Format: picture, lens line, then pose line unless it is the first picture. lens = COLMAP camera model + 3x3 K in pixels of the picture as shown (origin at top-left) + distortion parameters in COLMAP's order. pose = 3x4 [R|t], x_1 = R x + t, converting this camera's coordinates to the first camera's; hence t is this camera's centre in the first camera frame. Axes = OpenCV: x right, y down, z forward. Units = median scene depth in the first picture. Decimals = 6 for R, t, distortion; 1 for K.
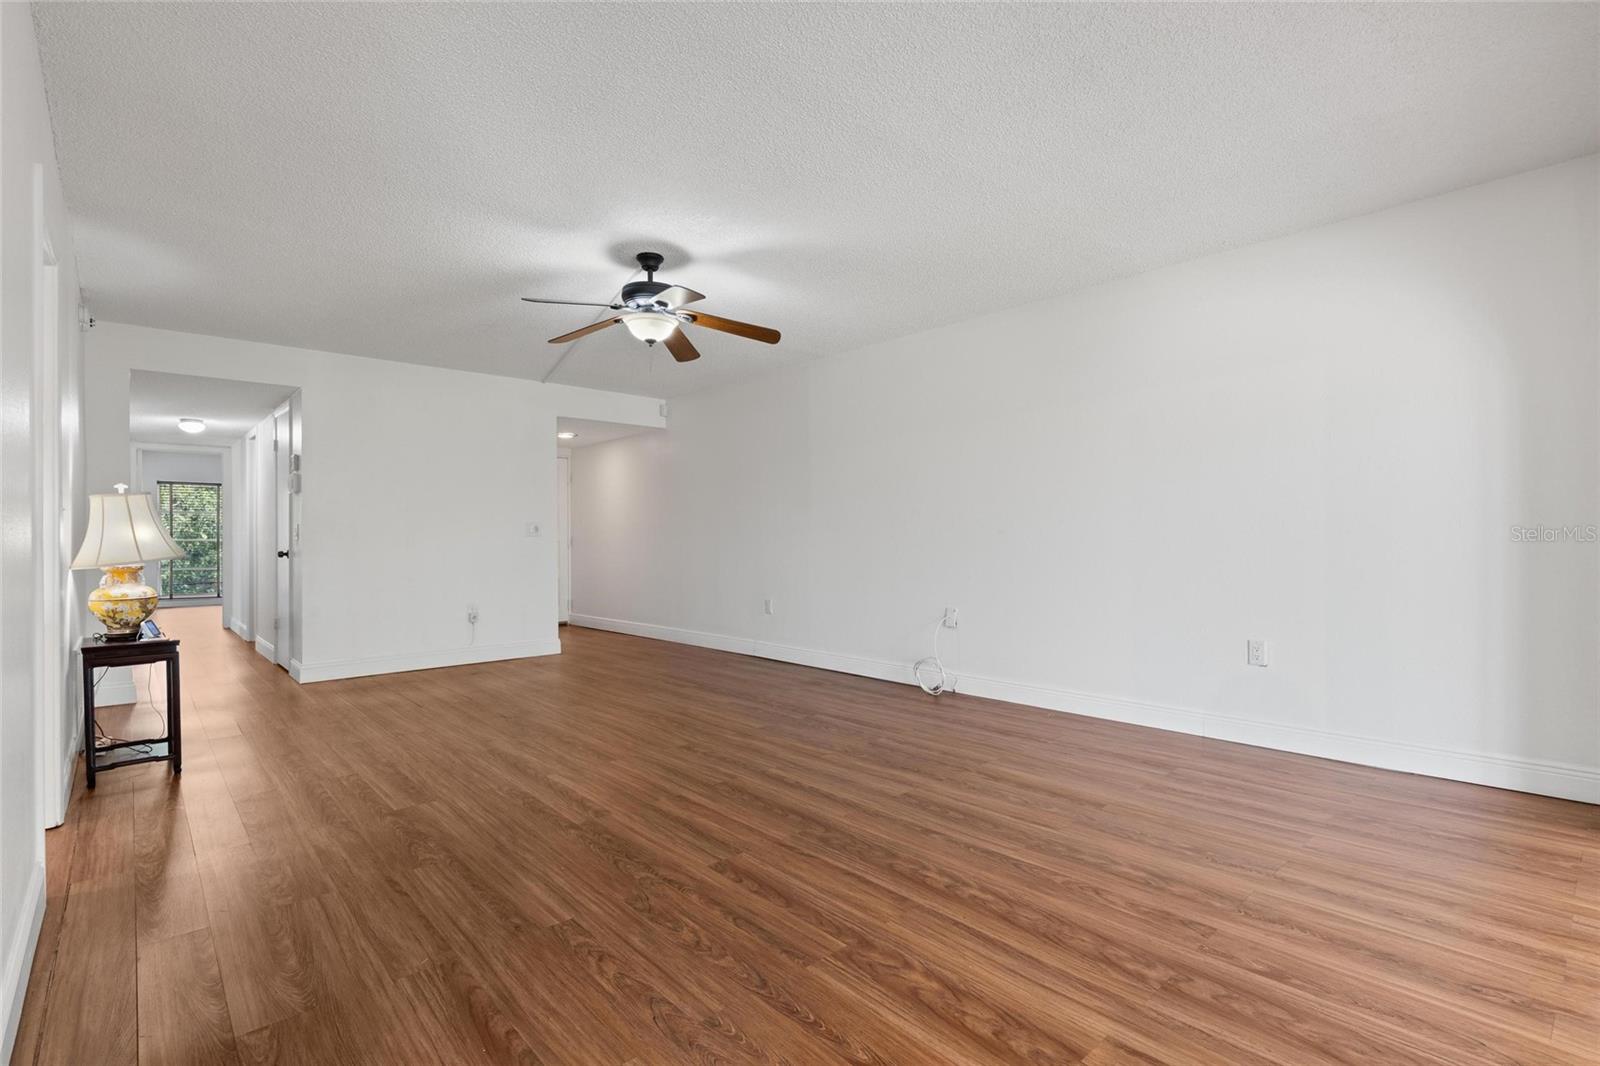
lens RADIAL K [[750.2, 0, 804.8], [0, 750.2, 540.2], [0, 0, 1]] dist [0.000660, 0.000380]
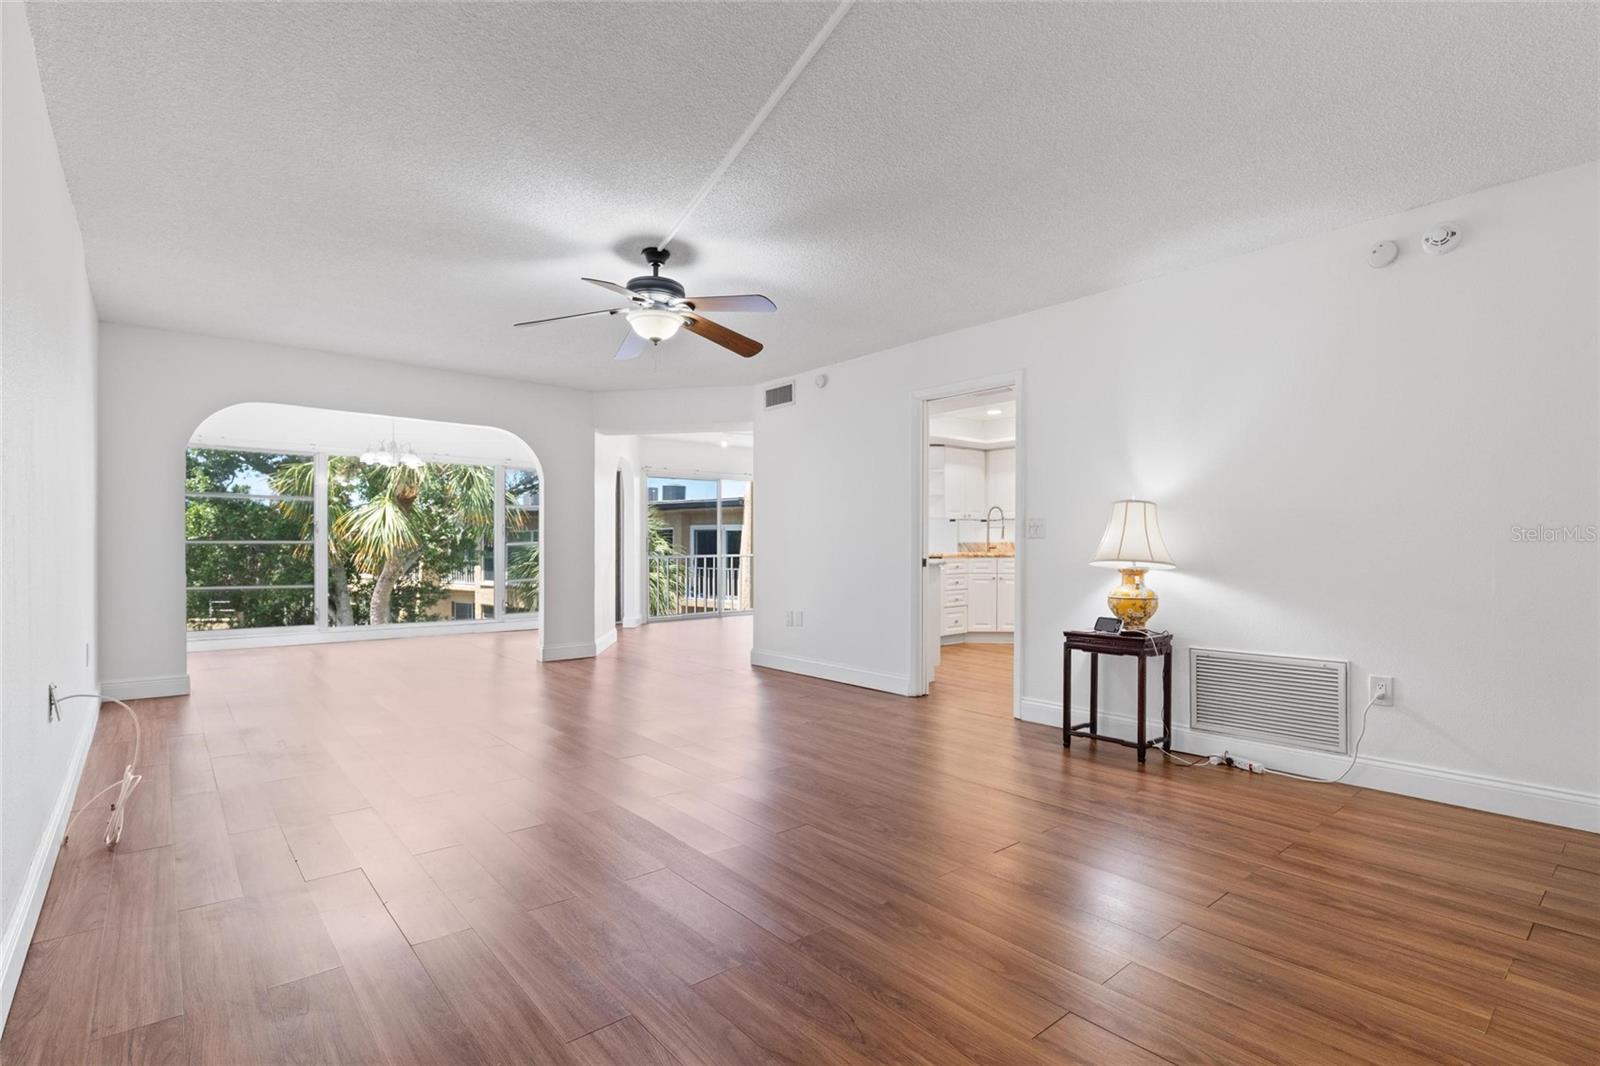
lens RADIAL K [[750.2, 0, 804.8], [0, 750.2, 540.2], [0, 0, 1]] dist [0.000660, 0.000380]
pose [[-0.999921, 0.004726, 0.011686, -0.506838], [0.004609, 0.999940, -0.009985, 0.000998], [-0.011732, -0.009931, -0.999882, 2.824348]]
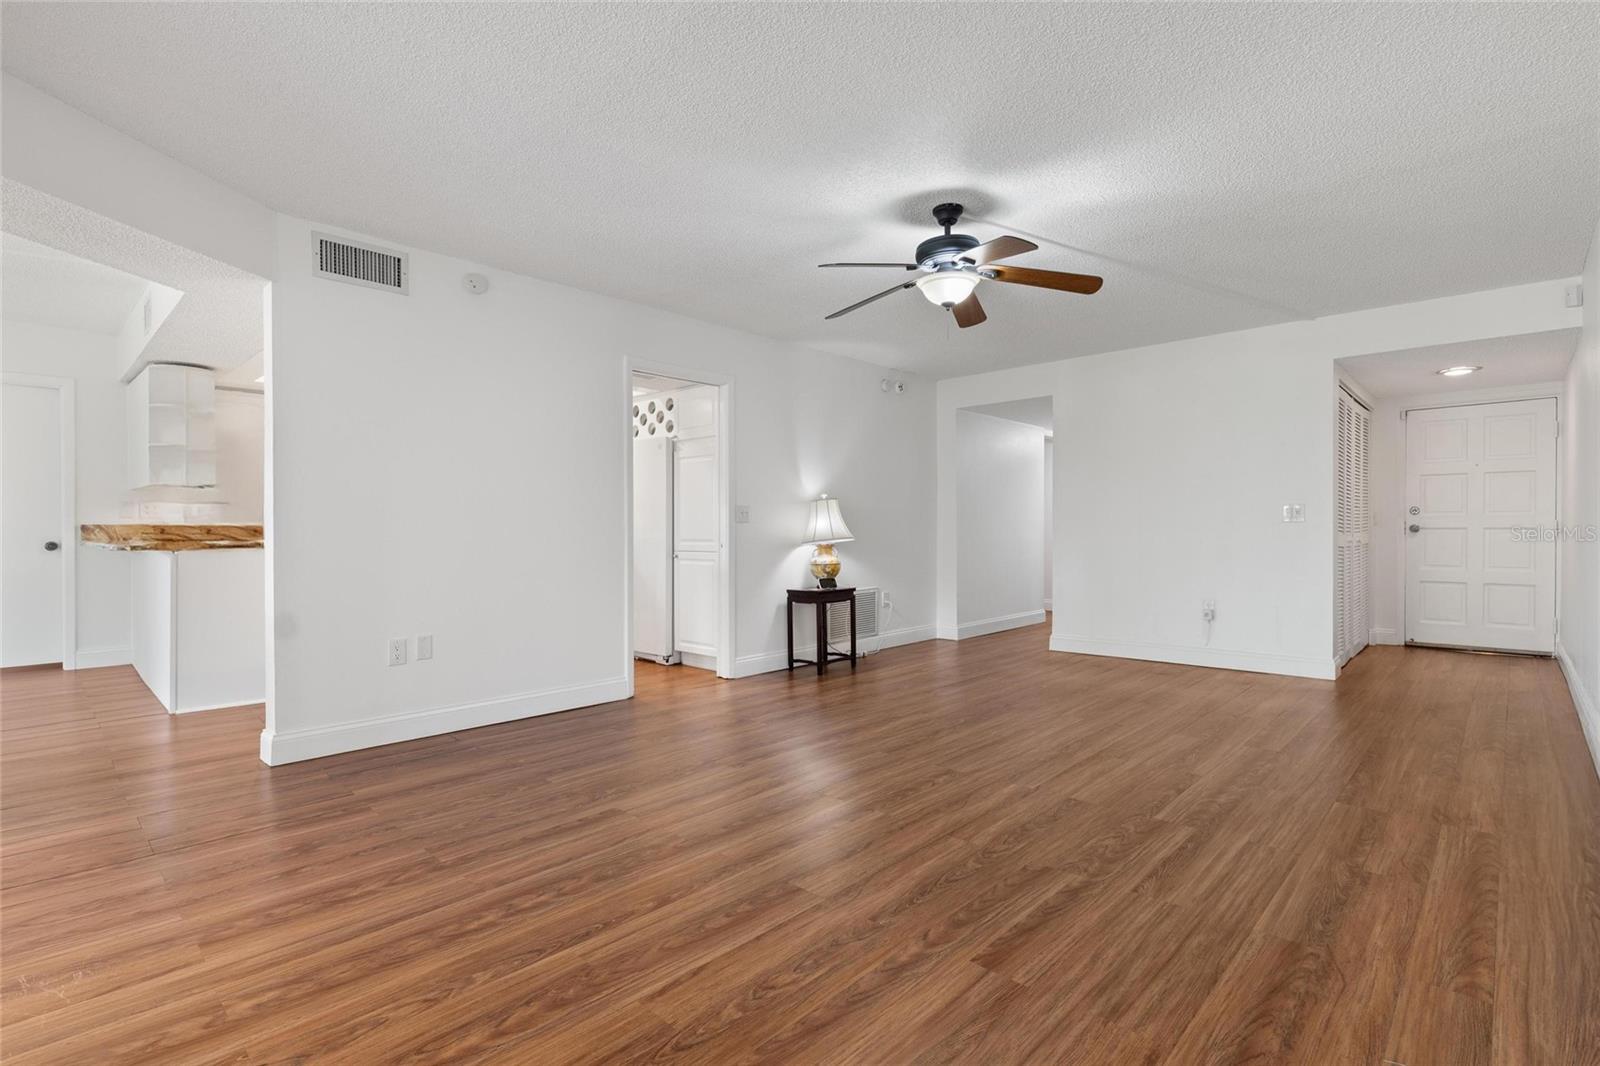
lens RADIAL K [[750.2, 0, 804.8], [0, 750.2, 540.2], [0, 0, 1]] dist [0.000660, 0.000380]
pose [[0.081336, 0.021586, -0.996453, 1.007560], [0.003375, 0.999754, 0.021933, -0.014162], [0.996681, -0.005147, 0.081243, 1.134367]]
